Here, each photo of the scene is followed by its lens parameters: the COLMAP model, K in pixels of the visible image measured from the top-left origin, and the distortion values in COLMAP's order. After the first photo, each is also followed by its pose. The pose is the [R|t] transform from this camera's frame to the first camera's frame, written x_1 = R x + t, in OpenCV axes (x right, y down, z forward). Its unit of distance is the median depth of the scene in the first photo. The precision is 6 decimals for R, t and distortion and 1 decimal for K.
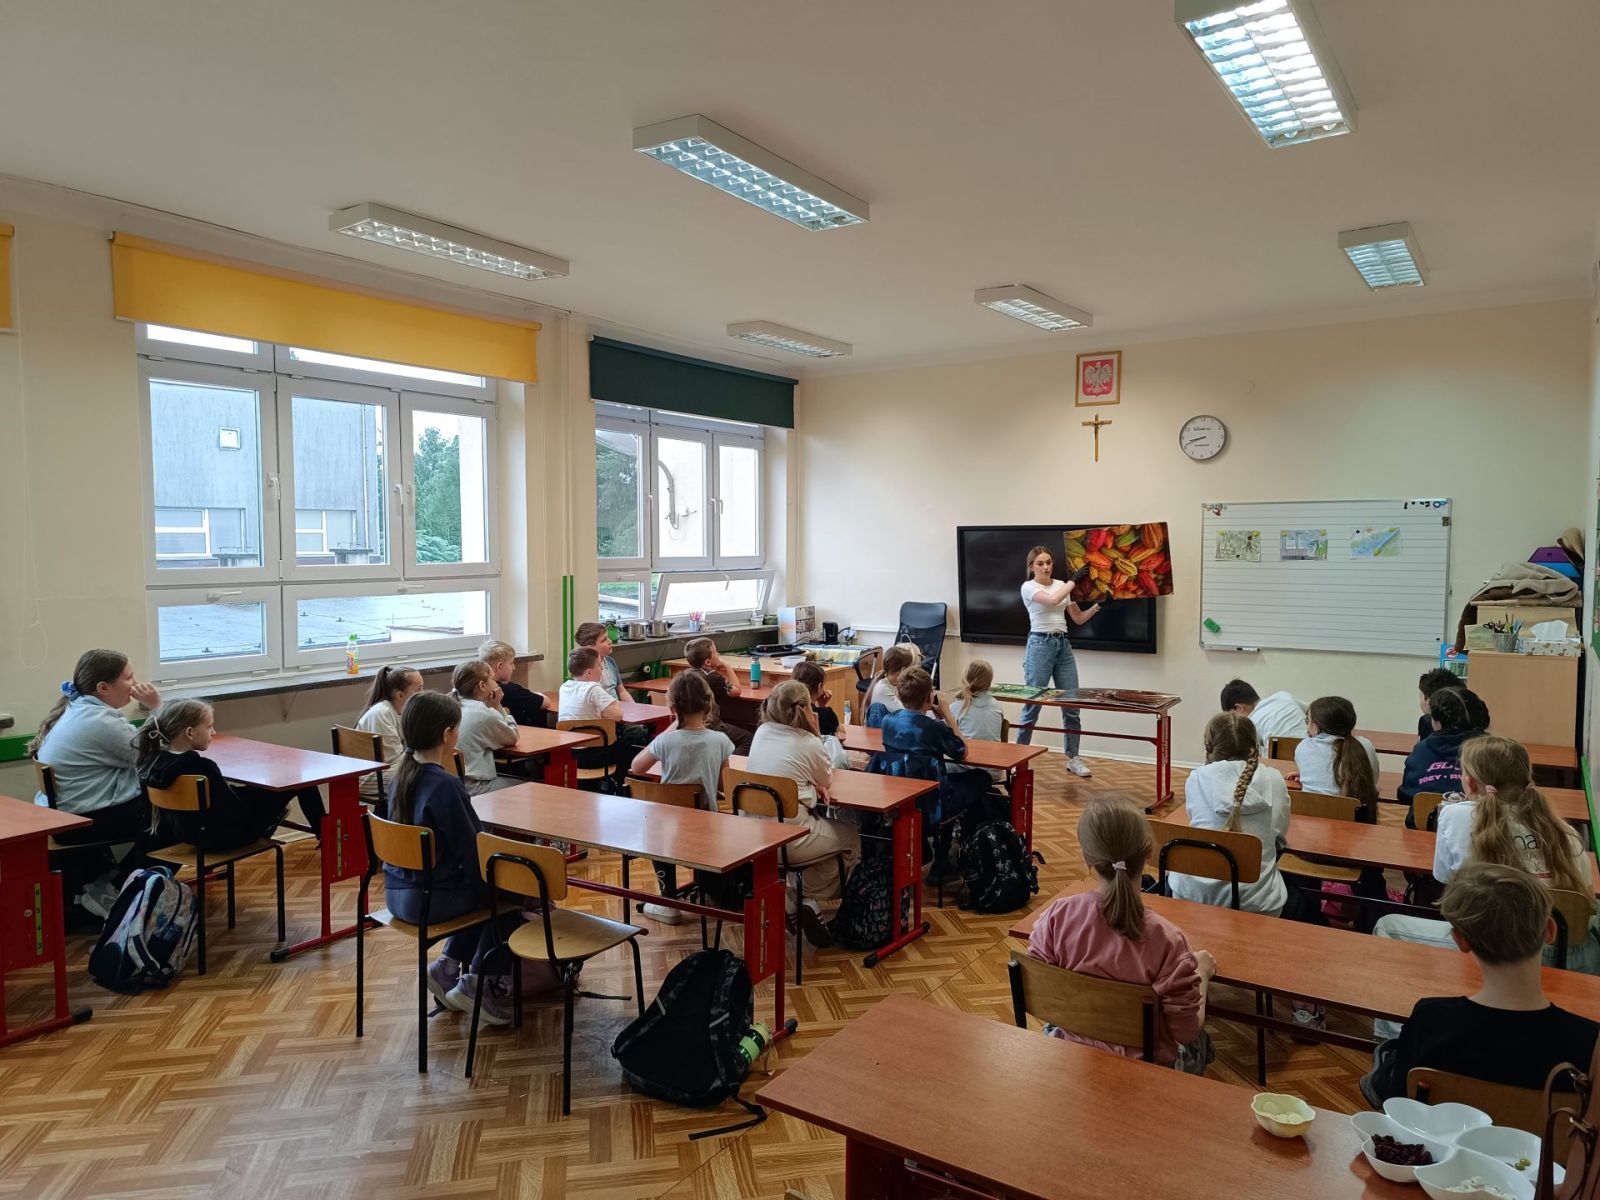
lens RADIAL K [[1091.3, 0, 798.9], [0, 1091.3, 604.5], [0, 0, 1]] dist [0.033048, -0.040481]
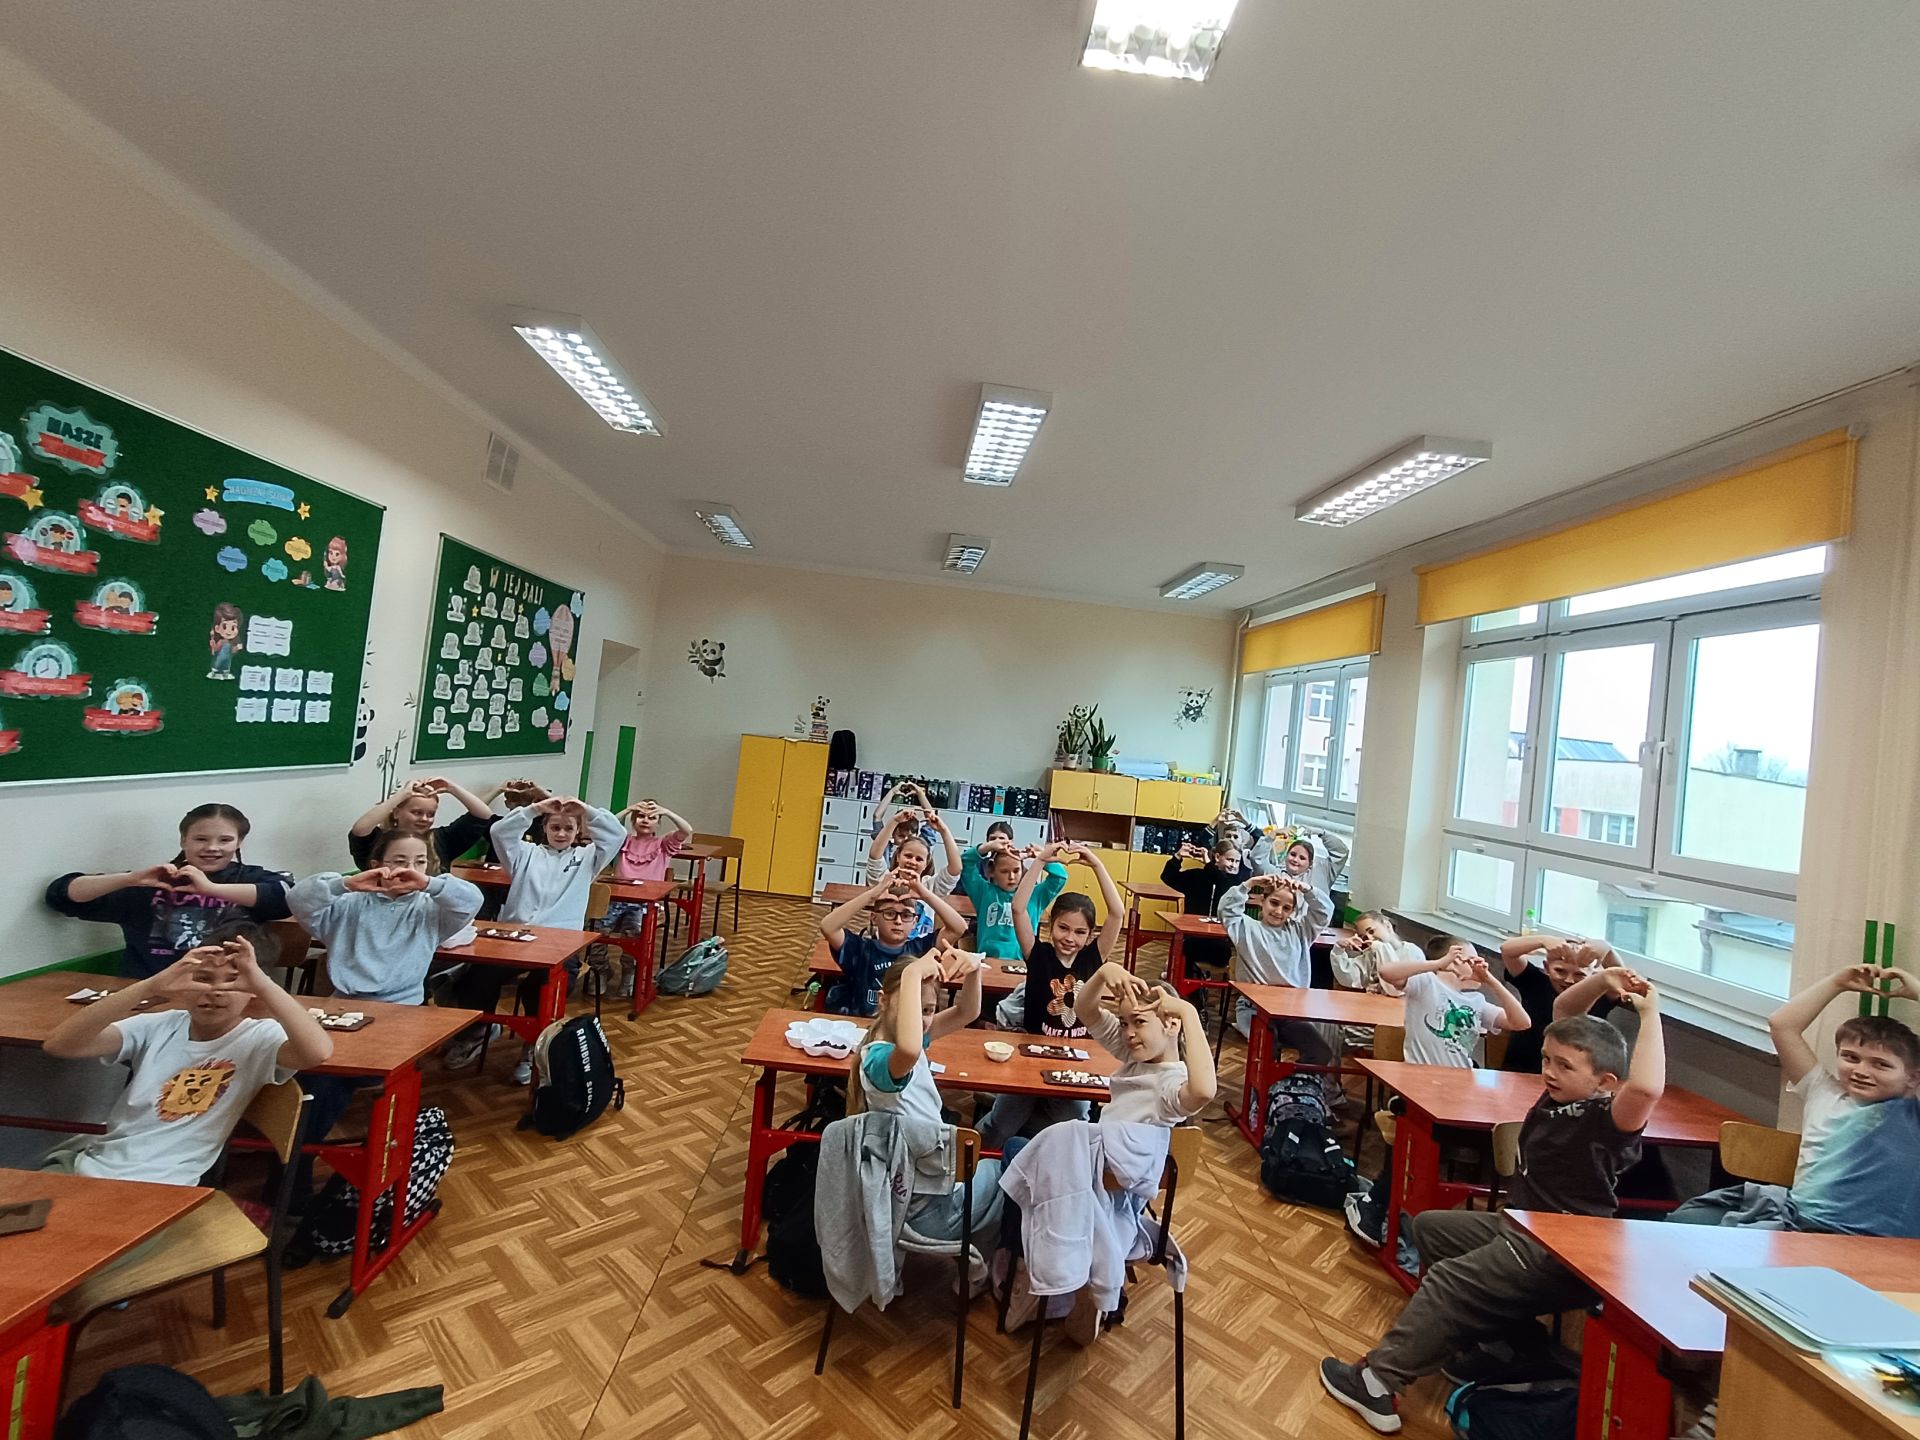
lens RADIAL K [[877.9, 0, 961.3], [0, 877.9, 707.6], [0, 0, 1]] dist [-0.008269, 0.001649]
pose [[-0.814237, -0.110345, -0.569949, 0.512142], [-0.145915, 0.989152, 0.016952, -0.106954], [0.561896, 0.096967, -0.821505, 1.783546]]
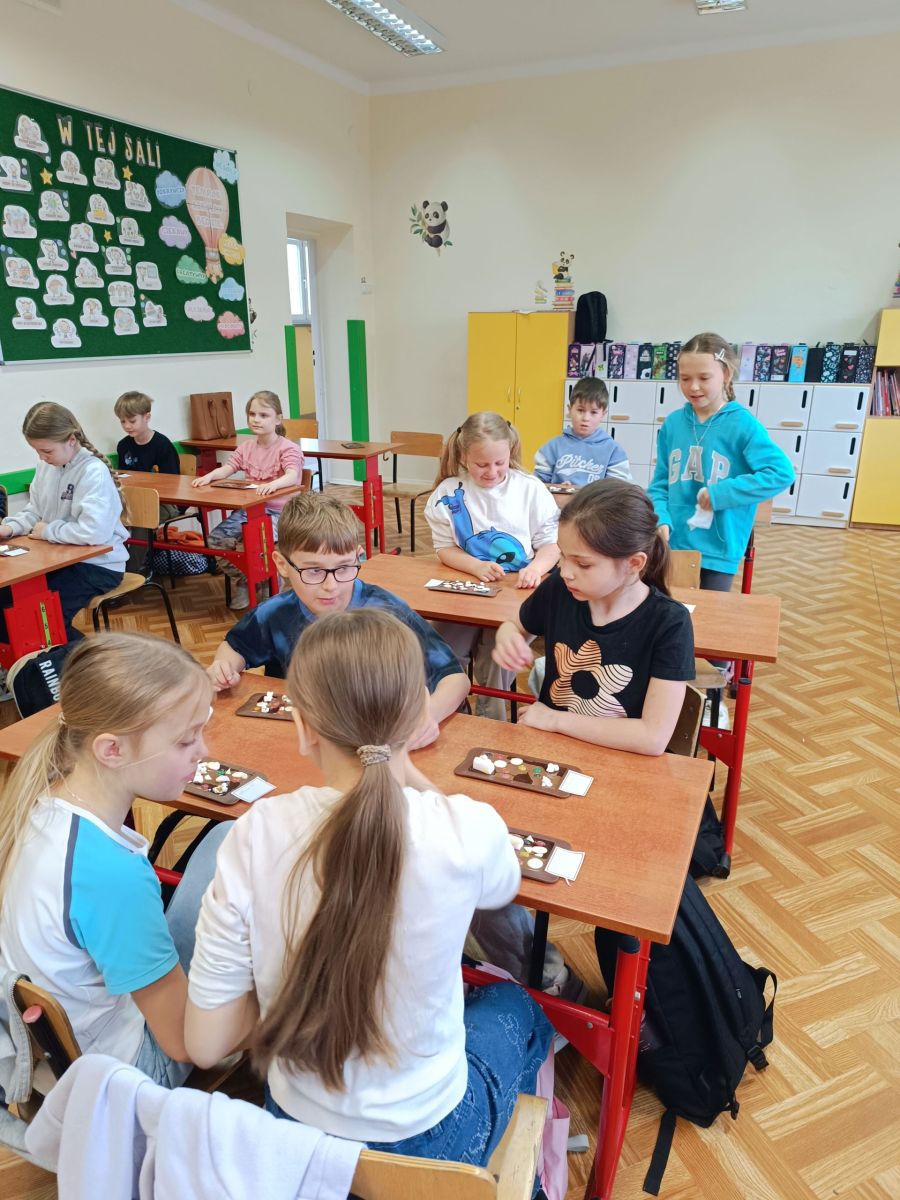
lens RADIAL K [[841.6, 0, 450.0], [0, 841.6, 600.0], [0, 0, 1]] dist [0.009478, -0.005068]
pose [[-0.988241, 0.052017, -0.143783, 0.110736], [-0.004602, 0.929809, 0.368015, -0.030058], [0.152834, 0.364349, -0.918636, 1.571387]]
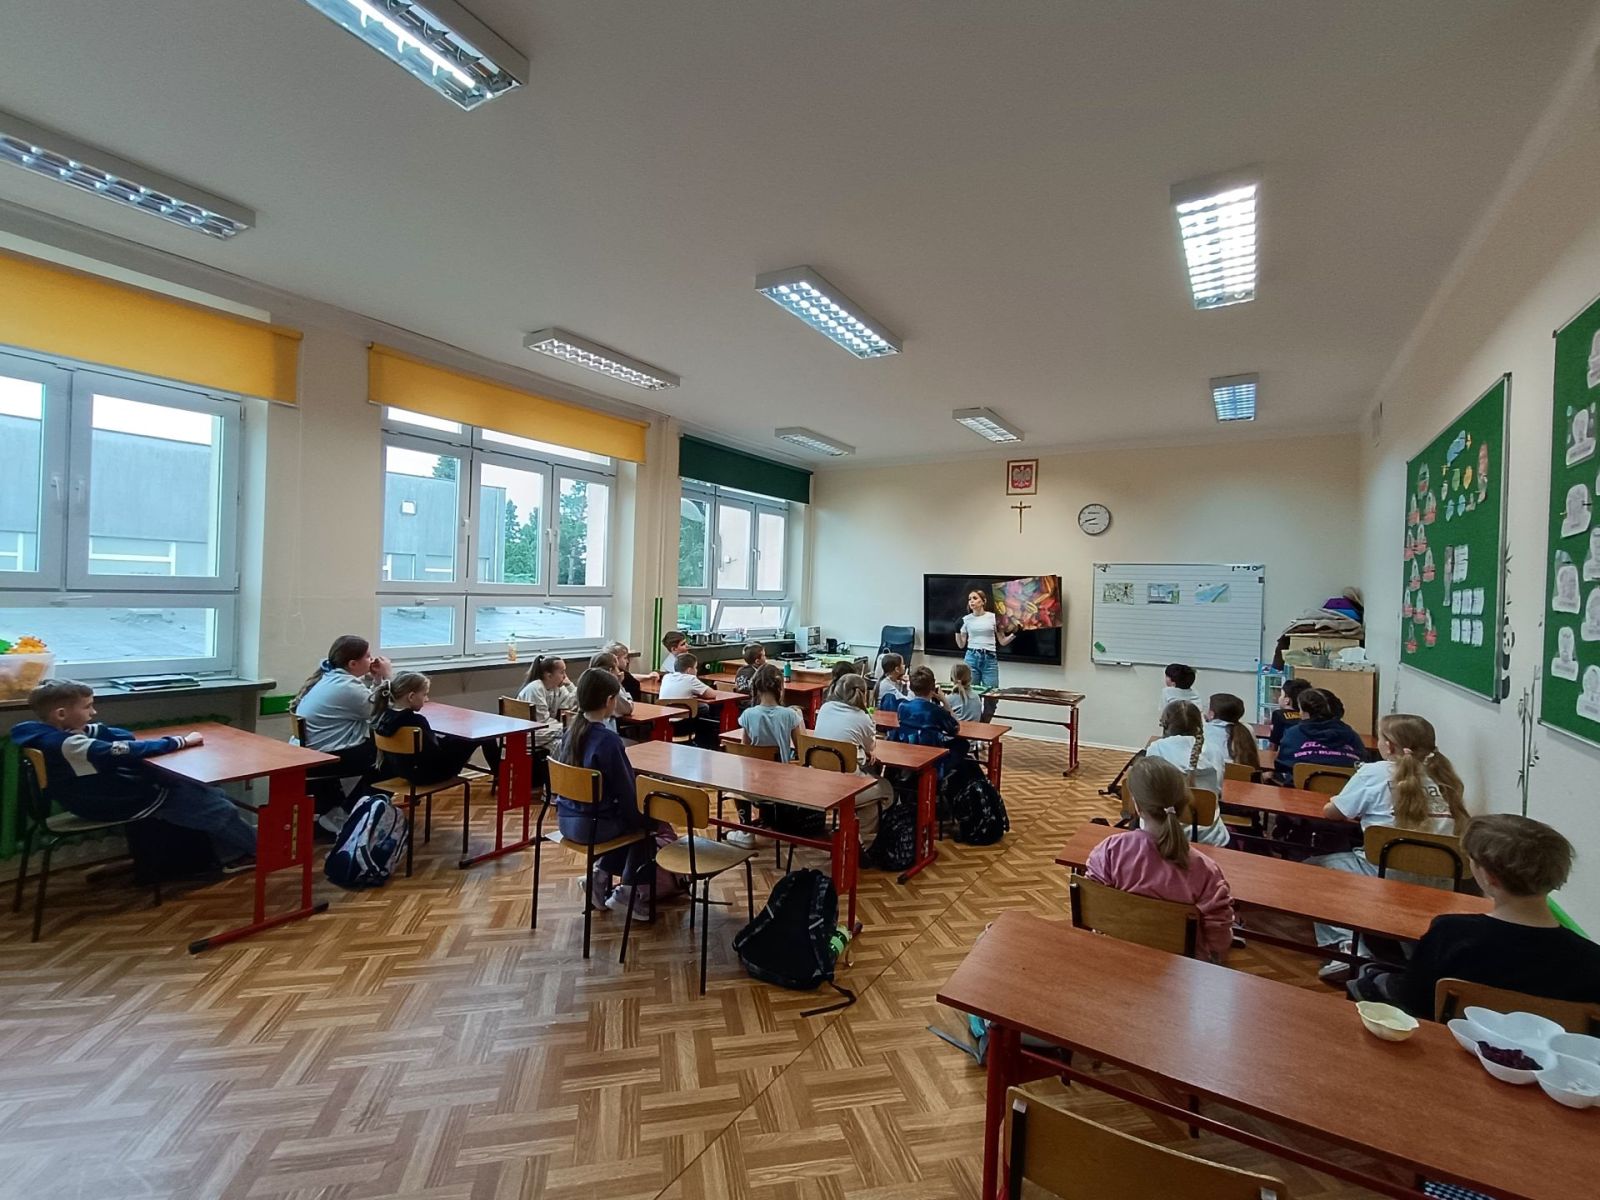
lens RADIAL K [[731.6, 0, 801.1], [0, 731.6, 589.7], [0, 0, 1]] dist [-0.008269, 0.001649]
pose [[0.999221, 0.031502, 0.023760, -0.089534], [-0.030086, 0.997876, -0.057779, 0.021949], [-0.025530, 0.057019, 0.998047, 0.072963]]
